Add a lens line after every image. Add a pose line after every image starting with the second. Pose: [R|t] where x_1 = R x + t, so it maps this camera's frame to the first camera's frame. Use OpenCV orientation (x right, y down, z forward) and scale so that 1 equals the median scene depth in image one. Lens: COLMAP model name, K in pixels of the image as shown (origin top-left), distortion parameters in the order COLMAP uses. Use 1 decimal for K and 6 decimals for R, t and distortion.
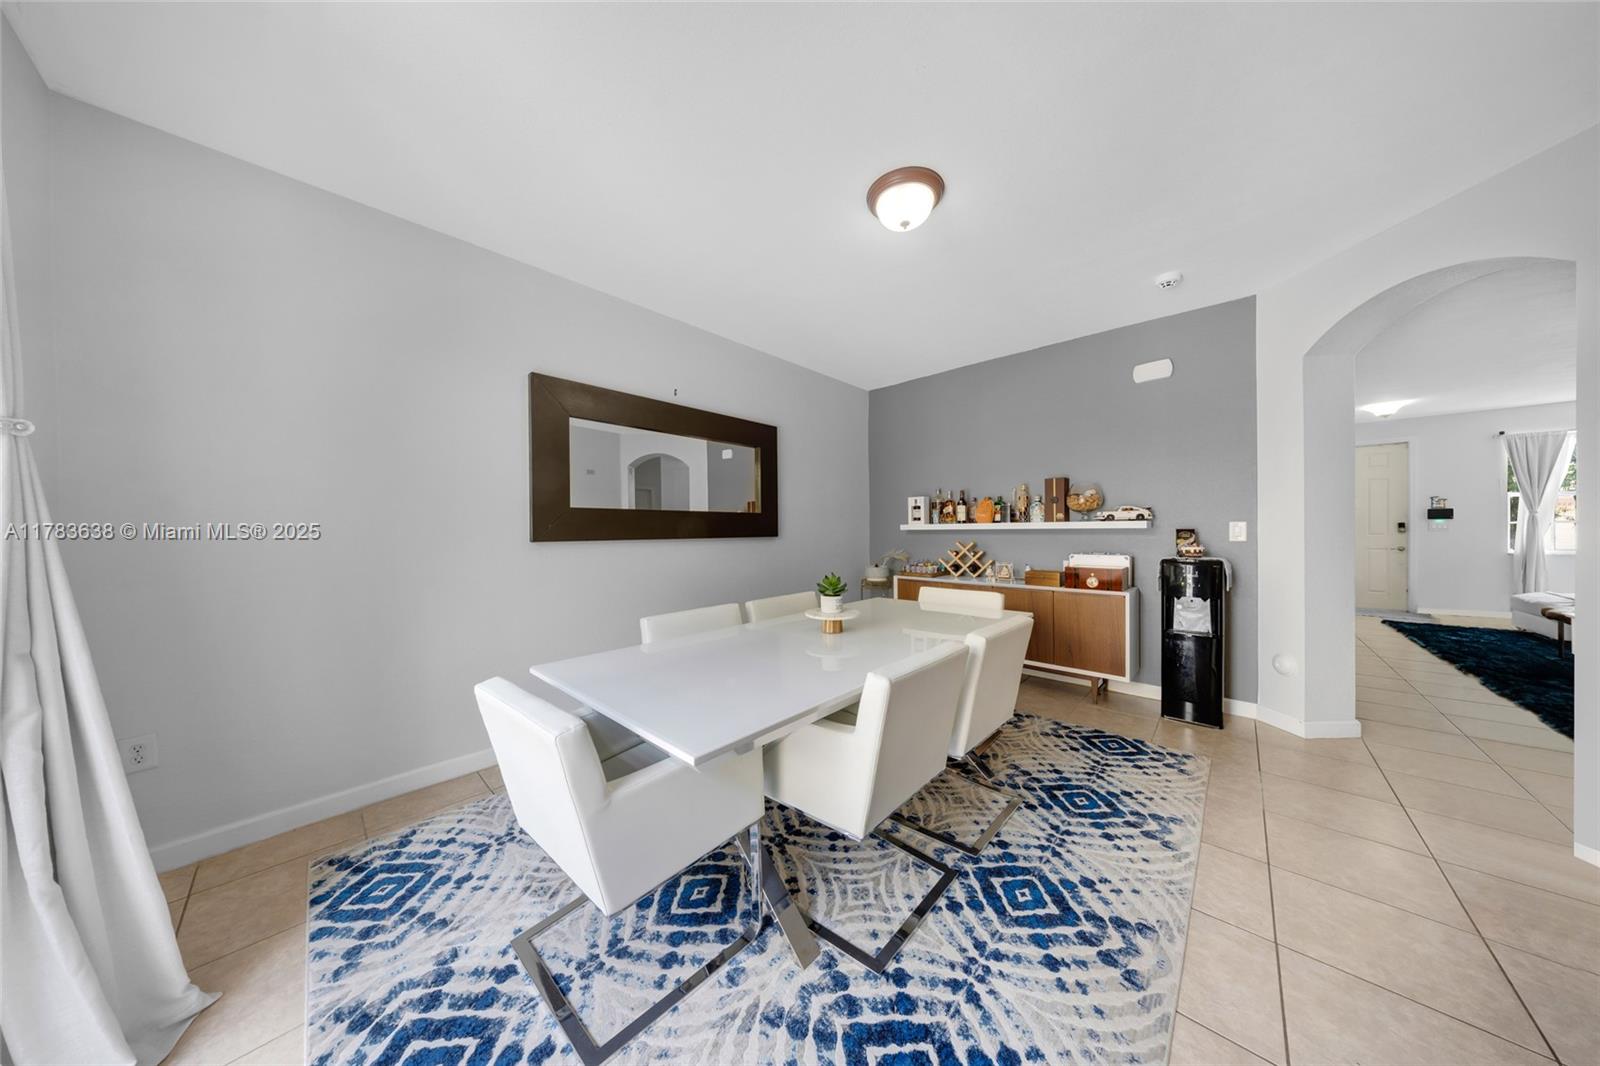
lens RADIAL K [[463.9, 0, 800.0], [0, 463.9, 533.0], [0, 0, 1]] dist [-0.010860, 0.000060]
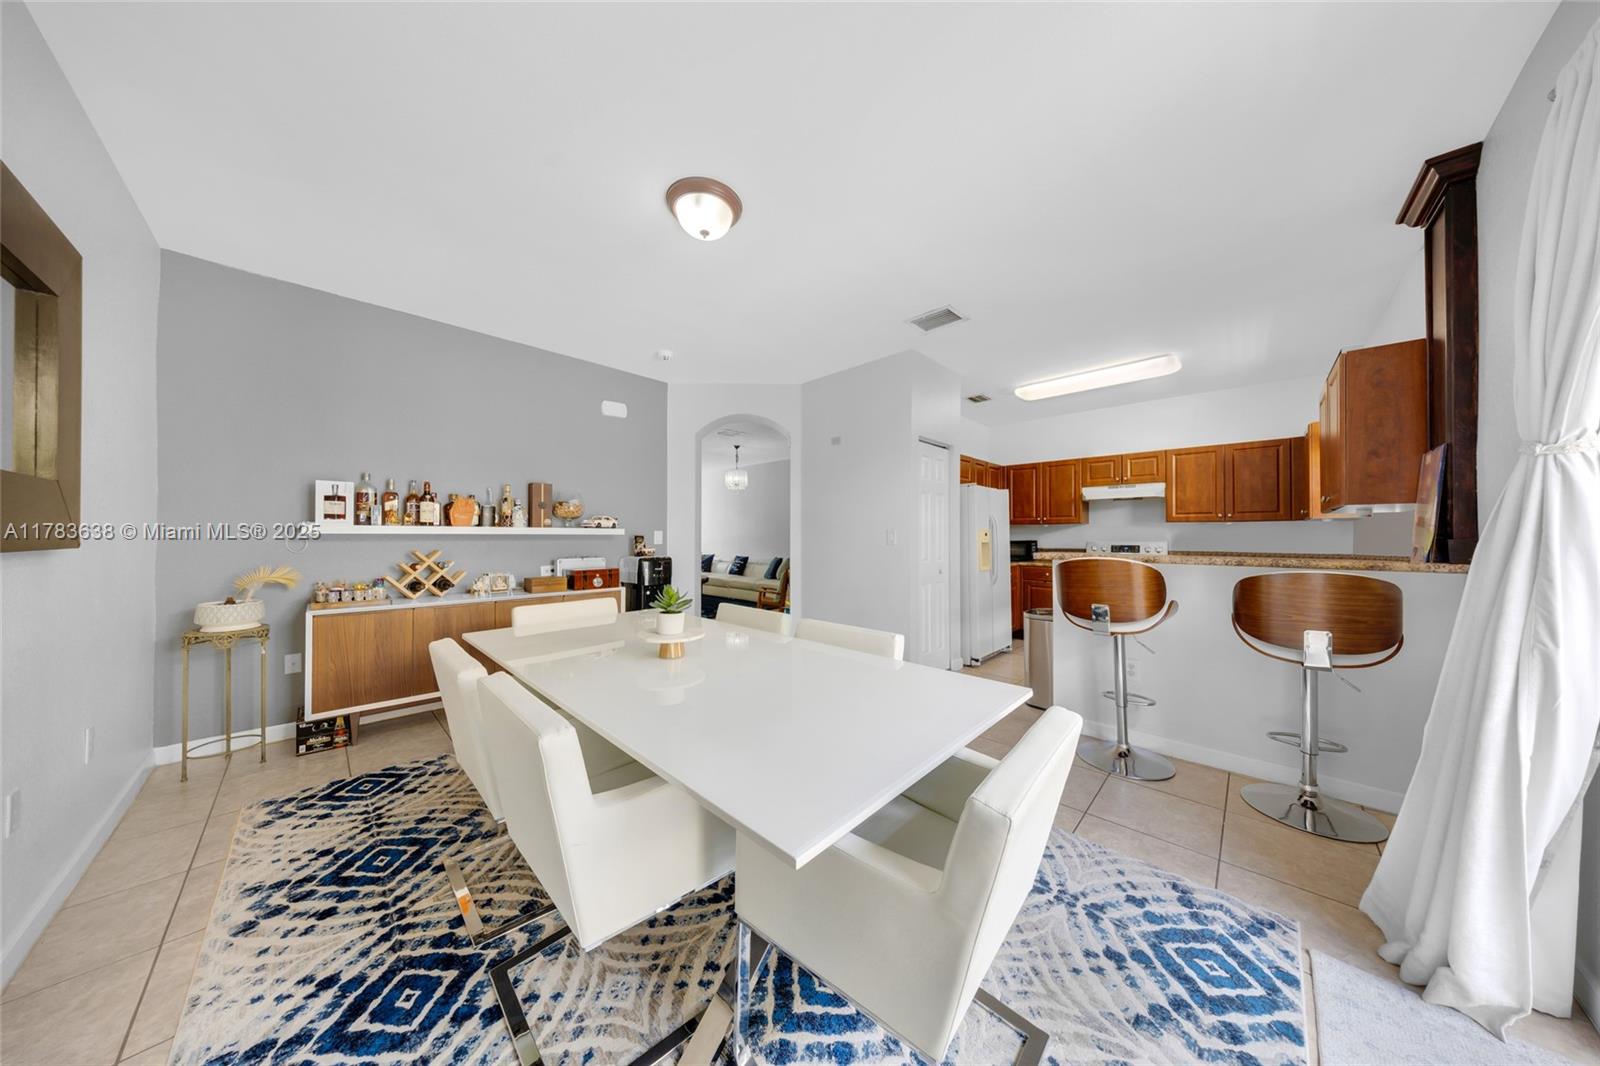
lens RADIAL K [[470.2, 0, 800.0], [0, 470.2, 533.0], [0, 0, 1]] dist [0.014232, -0.000048]
pose [[0.030431, 0.012675, 0.999457, -0.367527], [-0.005407, 0.999907, -0.012517, -0.002656], [-0.999522, -0.005023, 0.030496, 0.348009]]
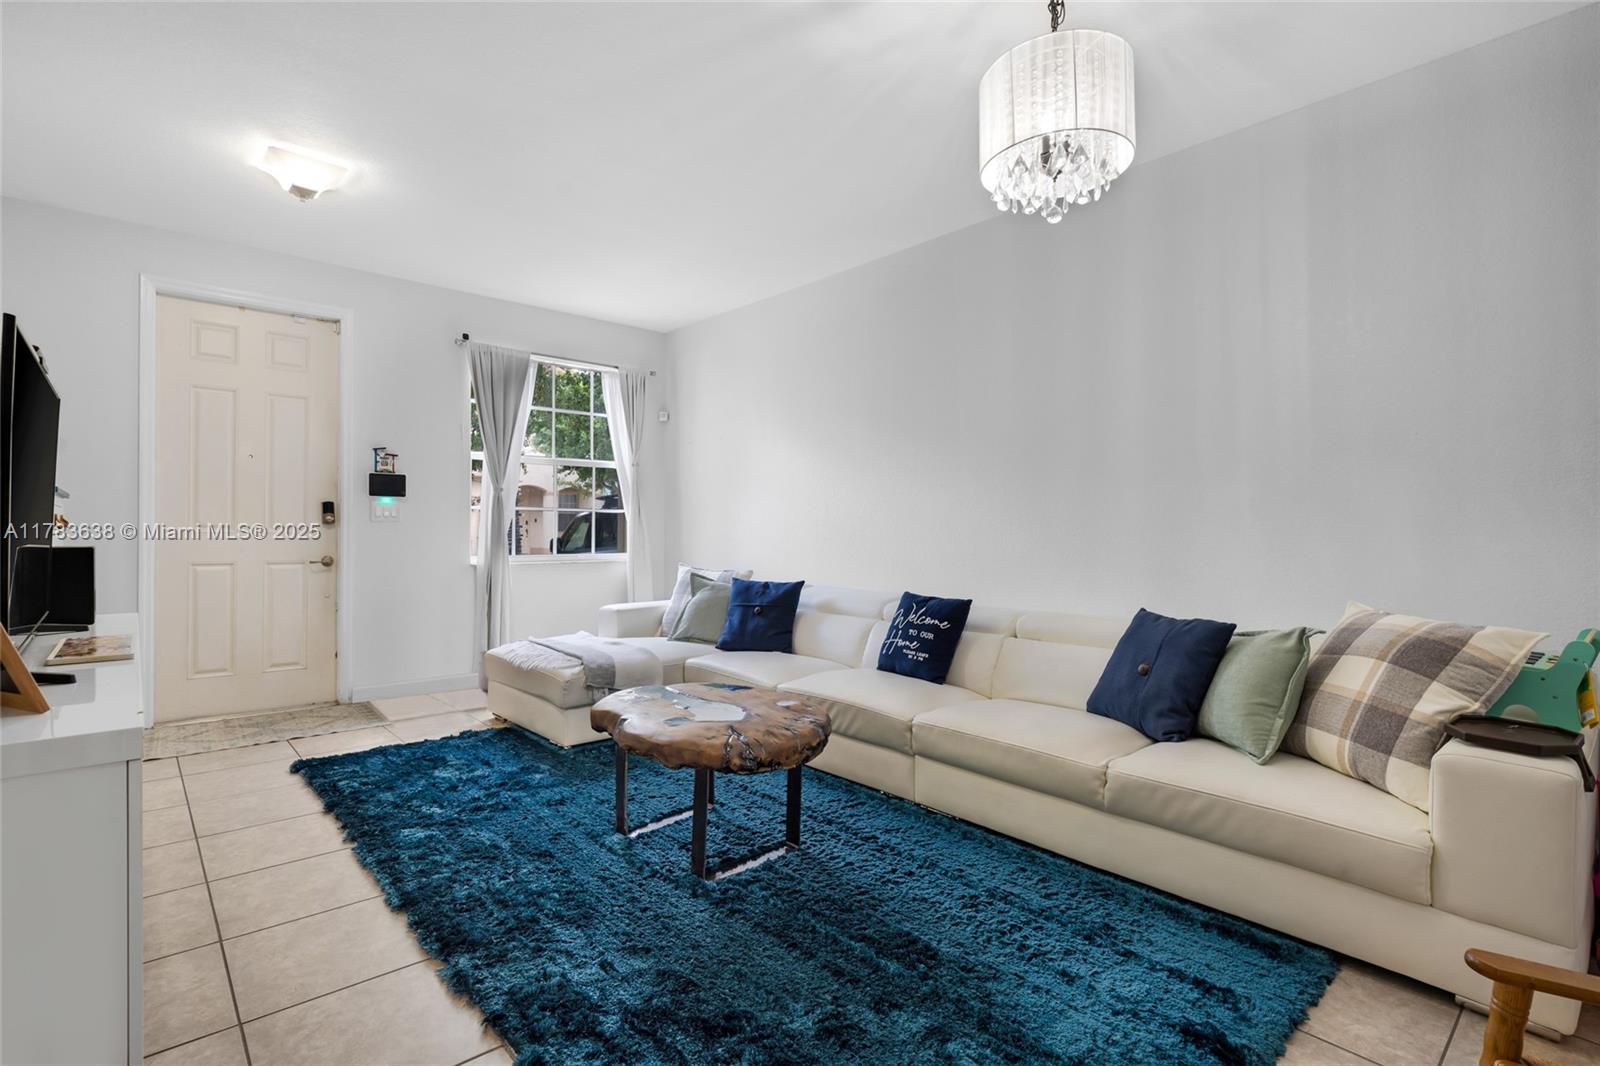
lens RADIAL K [[750.9, 0, 800.0], [0, 750.9, 533.0], [0, 0, 1]] dist [-0.000703, -0.000011]
pose [[0.097431, 0.001085, 0.995242, 1.050308], [-0.001511, 0.999998, -0.000942, 0.012690], [-0.995241, -0.001412, 0.097433, 0.774097]]
